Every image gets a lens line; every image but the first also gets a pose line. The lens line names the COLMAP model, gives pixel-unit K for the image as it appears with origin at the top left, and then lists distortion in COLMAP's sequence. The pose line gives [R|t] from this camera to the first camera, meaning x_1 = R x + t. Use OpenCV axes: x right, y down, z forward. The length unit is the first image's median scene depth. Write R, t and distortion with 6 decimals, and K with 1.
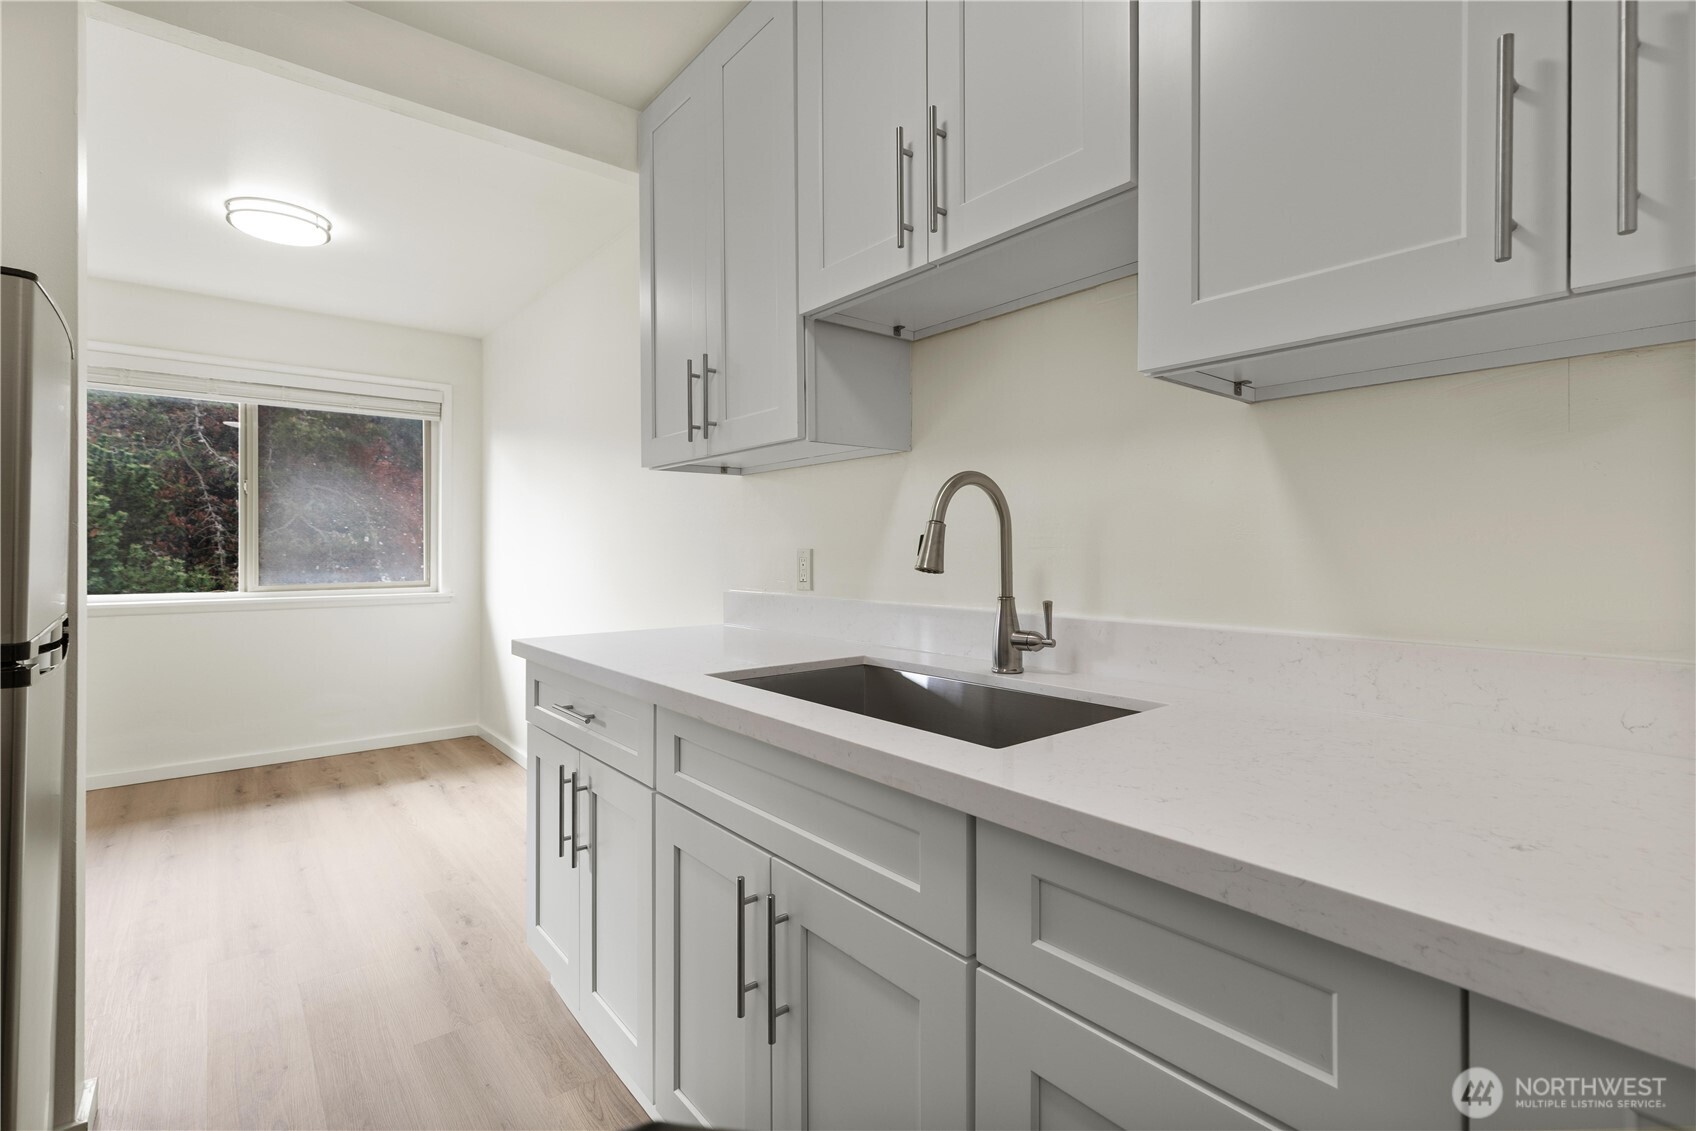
lens RADIAL K [[773.6, 0, 841.0], [0, 773.6, 547.3], [0, 0, 1]] dist [0.003581, 0.000719]
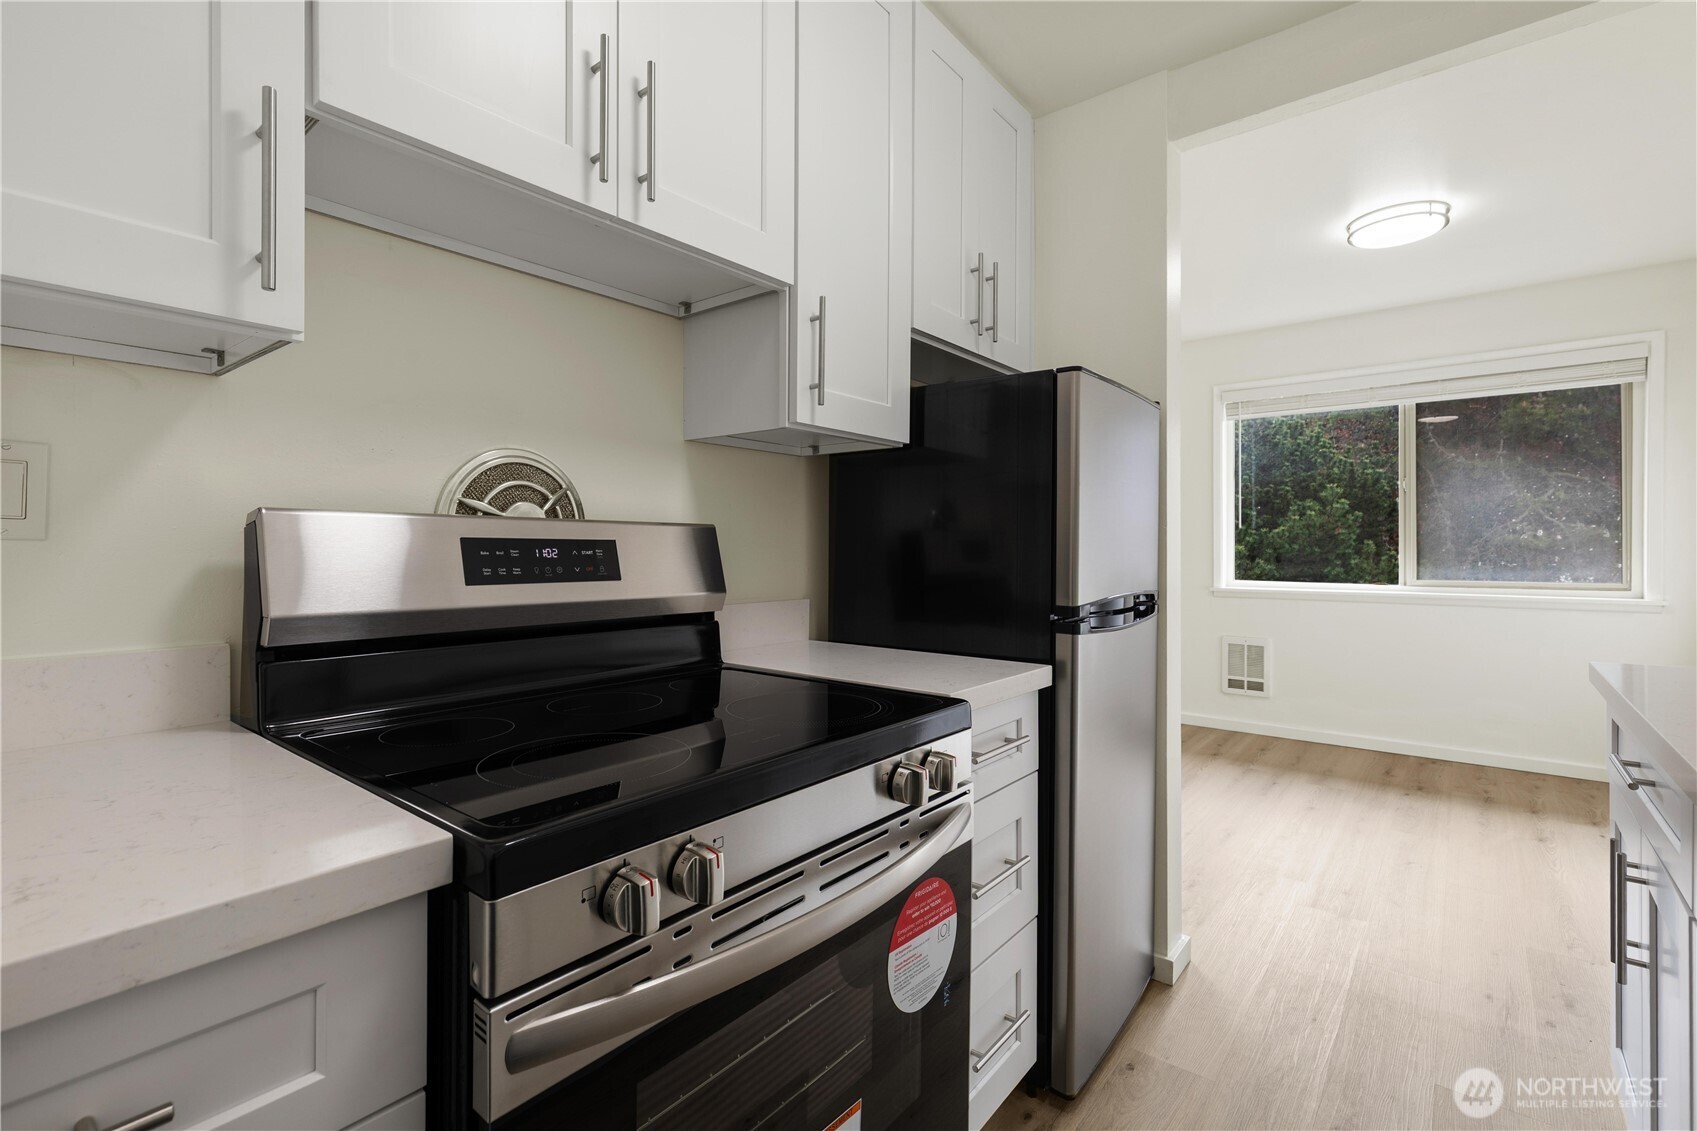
lens RADIAL K [[774.0, 0, 855.8], [0, 774.0, 549.9], [0, 0, 1]] dist [0.003581, 0.000719]
pose [[0.215050, 0.006677, -0.976580, 0.078134], [0.002807, 0.999968, 0.007455, -0.000056], [0.976599, -0.004344, 0.215025, 0.051676]]
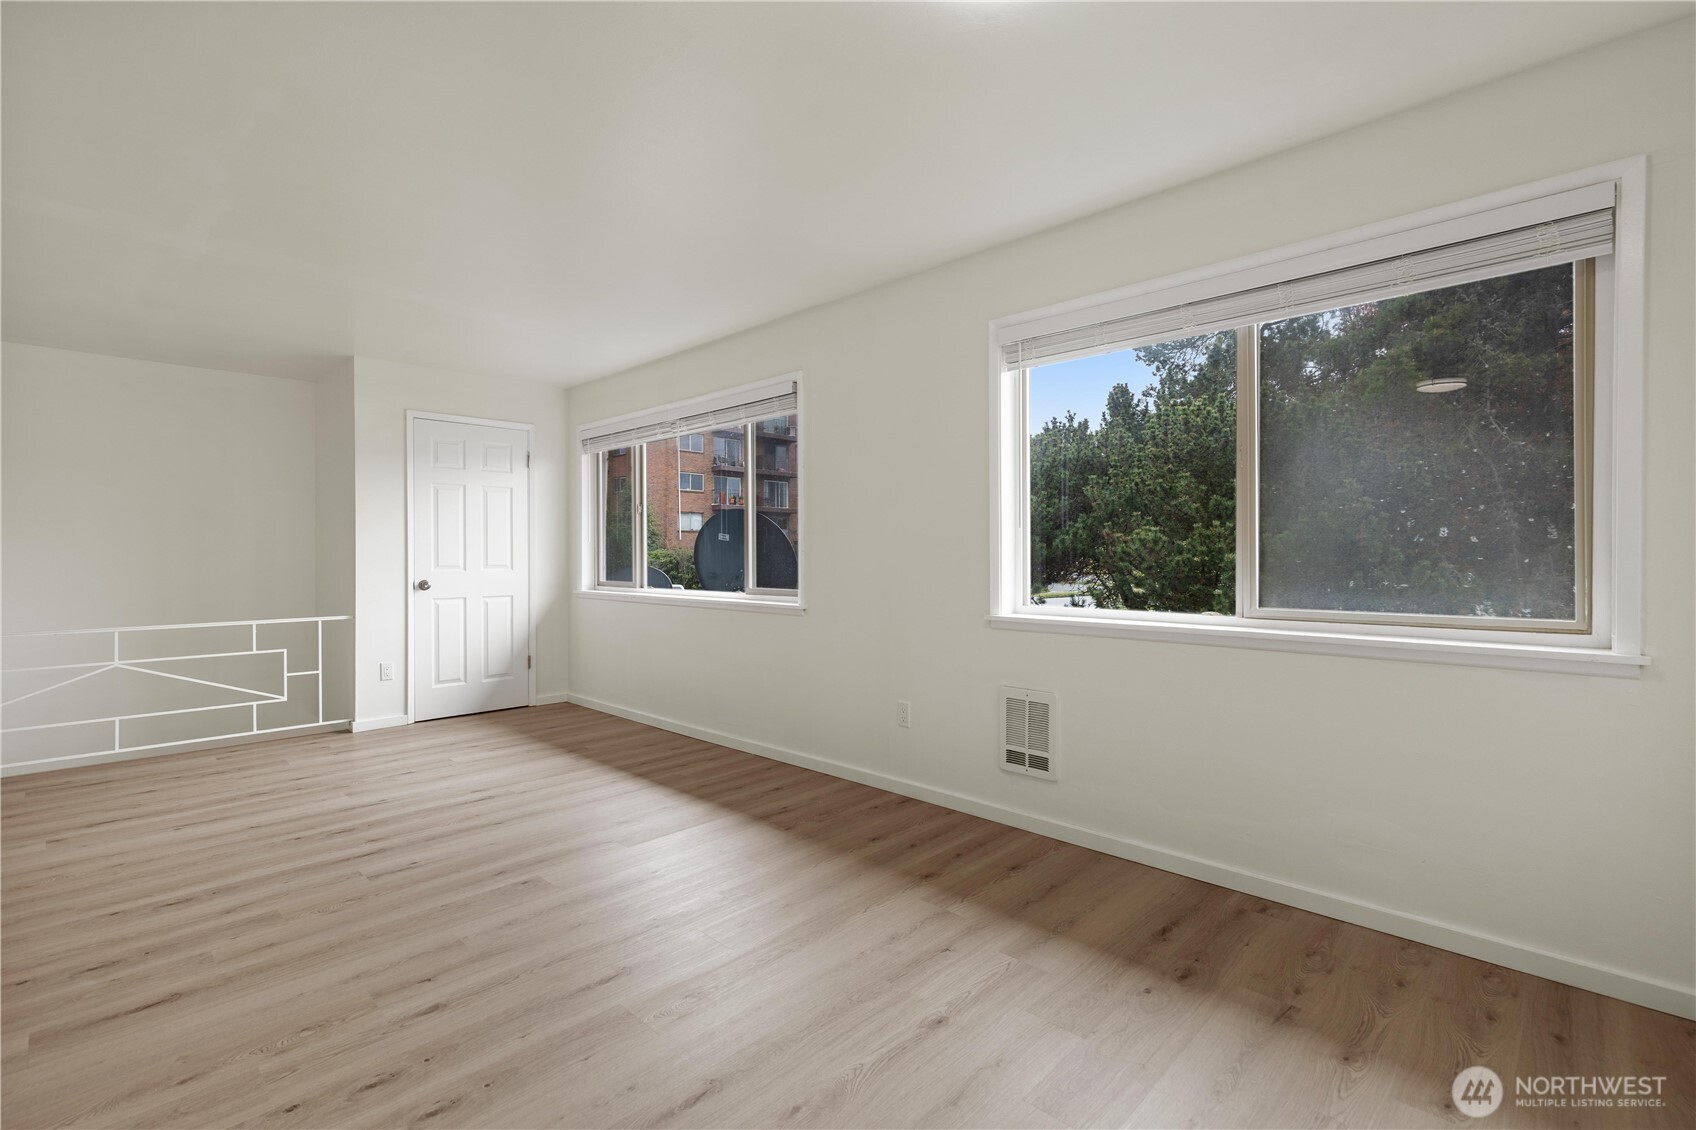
lens RADIAL K [[773.6, 0, 854.9], [0, 773.6, 559.9], [0, 0, 1]] dist [0.003581, 0.000719]
pose [[0.115623, 0.008897, -0.993253, -0.139967], [0.002978, 0.999952, 0.009303, 0.002084], [0.993289, -0.004034, 0.115591, 0.534702]]
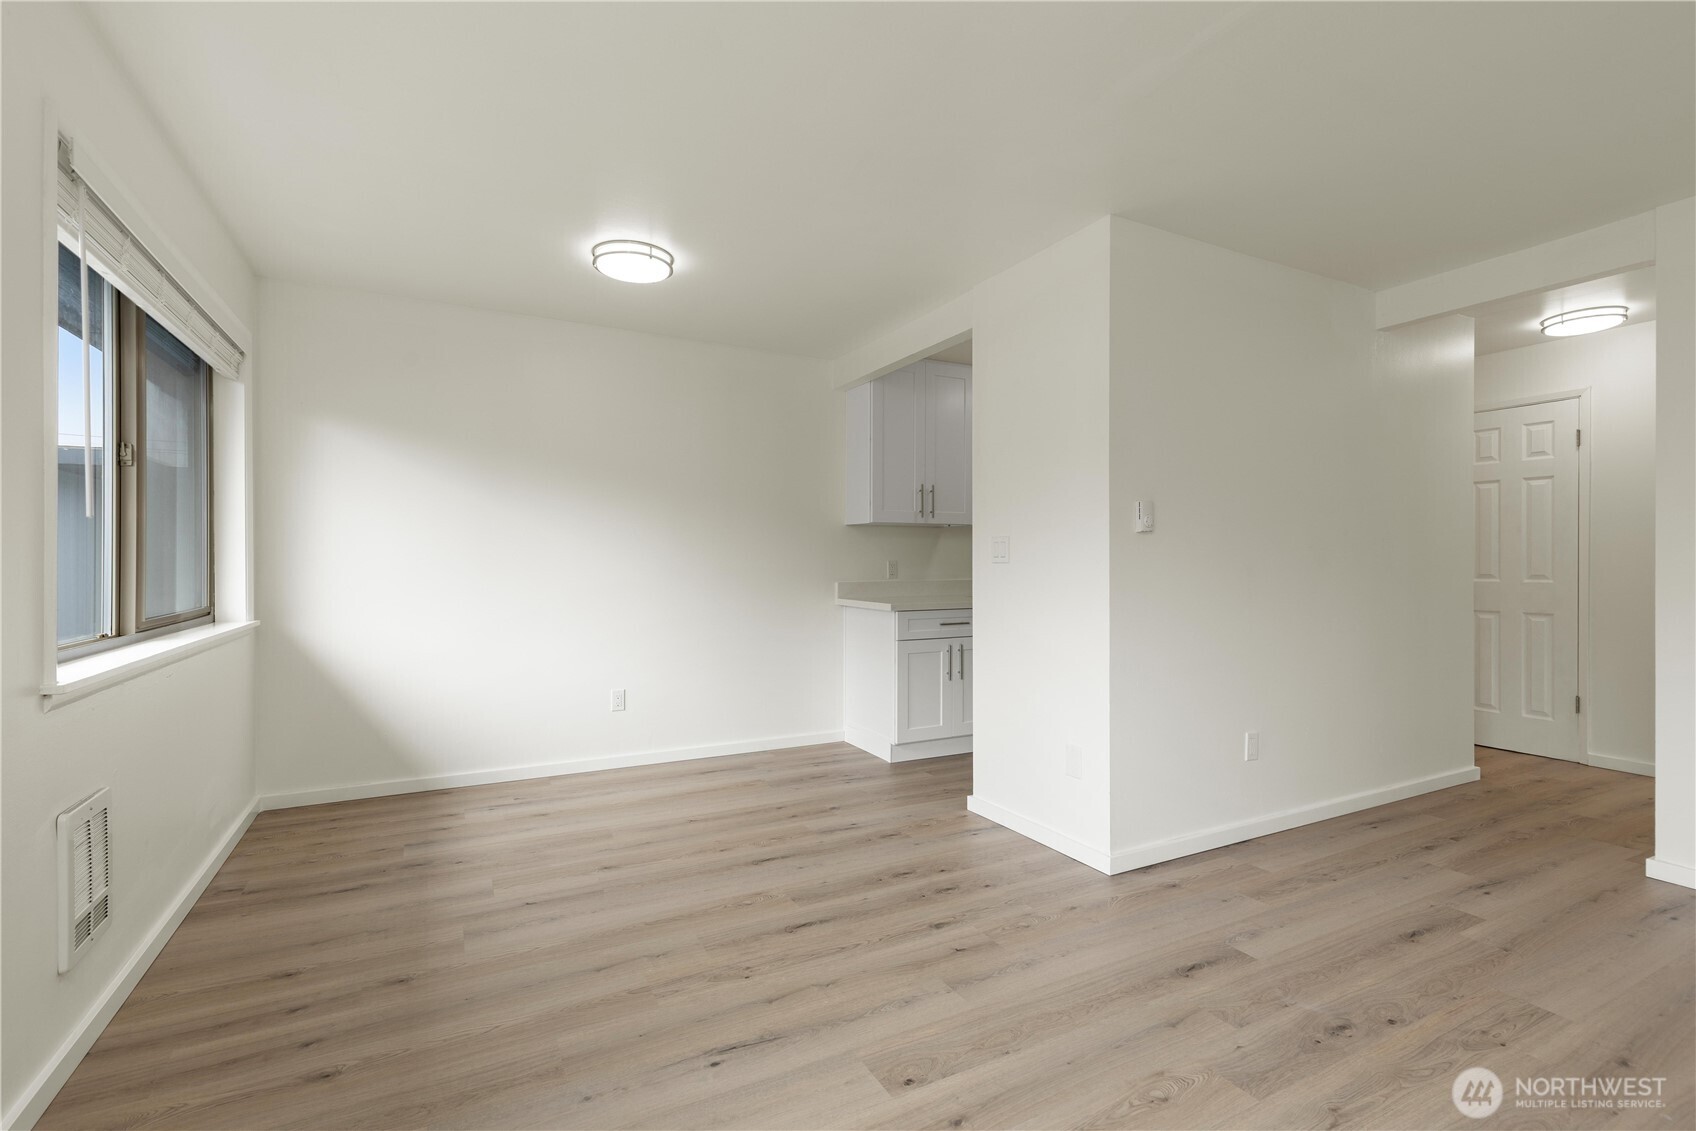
lens RADIAL K [[773.6, 0, 846.6], [0, 773.6, 556.9], [0, 0, 1]] dist [0.003581, 0.000719]
pose [[0.204154, 0.006492, 0.978917, -1.101364], [-0.003366, 0.999977, -0.005930, 0.002931], [-0.978933, -0.002084, 0.204171, 0.311498]]
